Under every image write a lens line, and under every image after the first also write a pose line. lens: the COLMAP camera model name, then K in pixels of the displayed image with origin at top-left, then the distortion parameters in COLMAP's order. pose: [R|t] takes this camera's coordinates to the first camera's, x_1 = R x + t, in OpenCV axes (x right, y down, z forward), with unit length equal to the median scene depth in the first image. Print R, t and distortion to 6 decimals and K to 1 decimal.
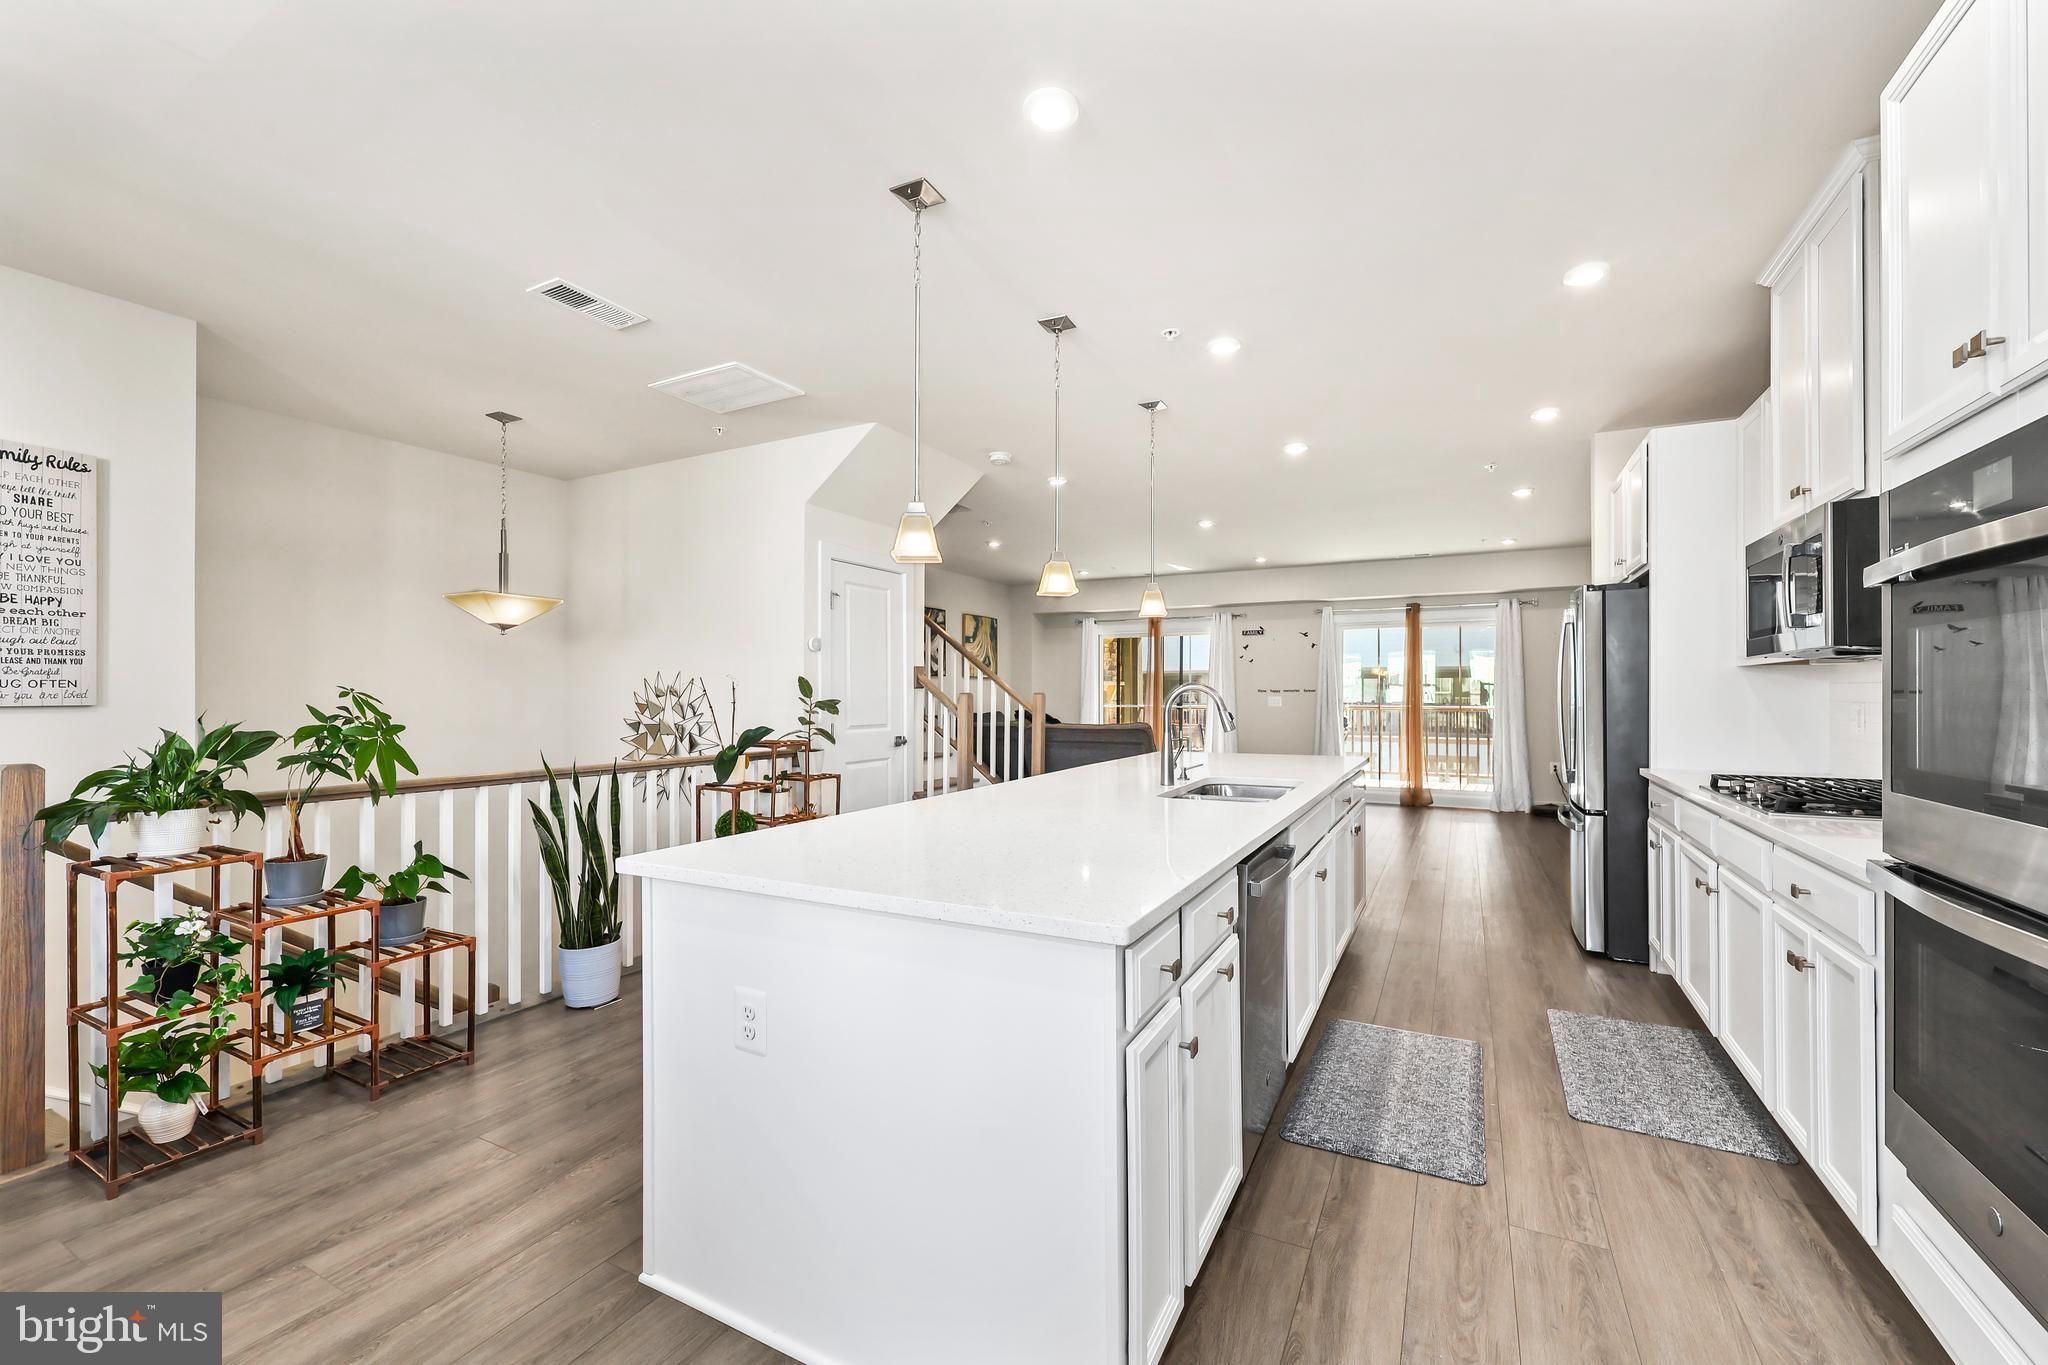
lens RADIAL K [[823.7, 0, 1044.8], [0, 823.7, 681.4], [0, 0, 1]] dist [0.001440, 0.000137]
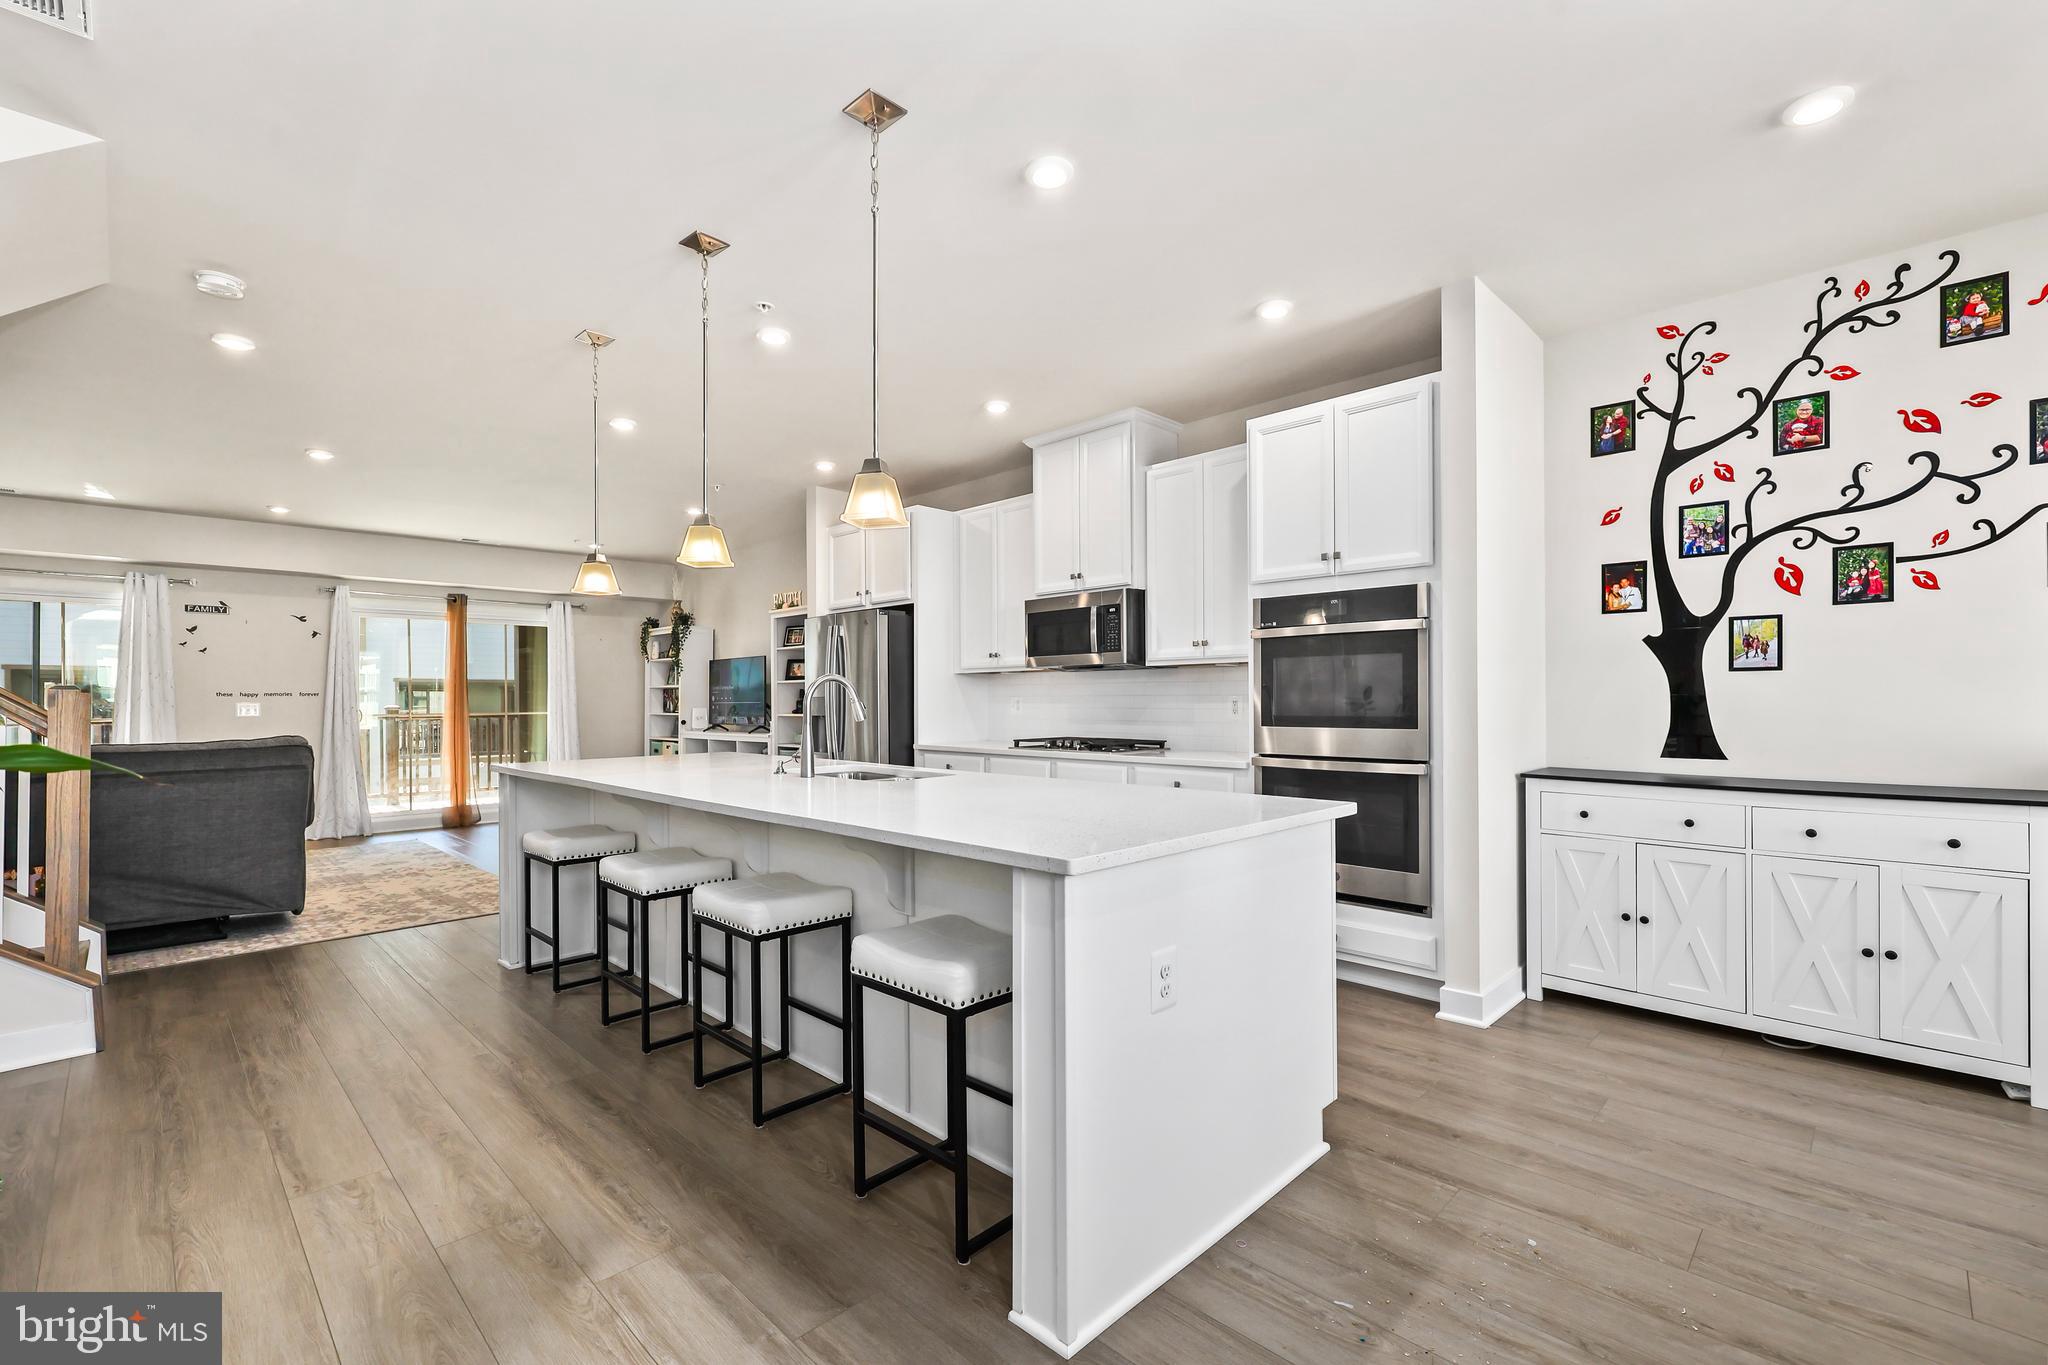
lens RADIAL K [[884.3, 0, 1024.0], [0, 884.3, 682.5], [0, 0, 1]] dist [-0.000573, 0.000180]
pose [[0.297698, 0.017553, 0.954499, -0.268075], [-0.006579, 0.999845, -0.016335, 0.010028], [-0.954637, -0.001417, 0.297768, 0.150954]]
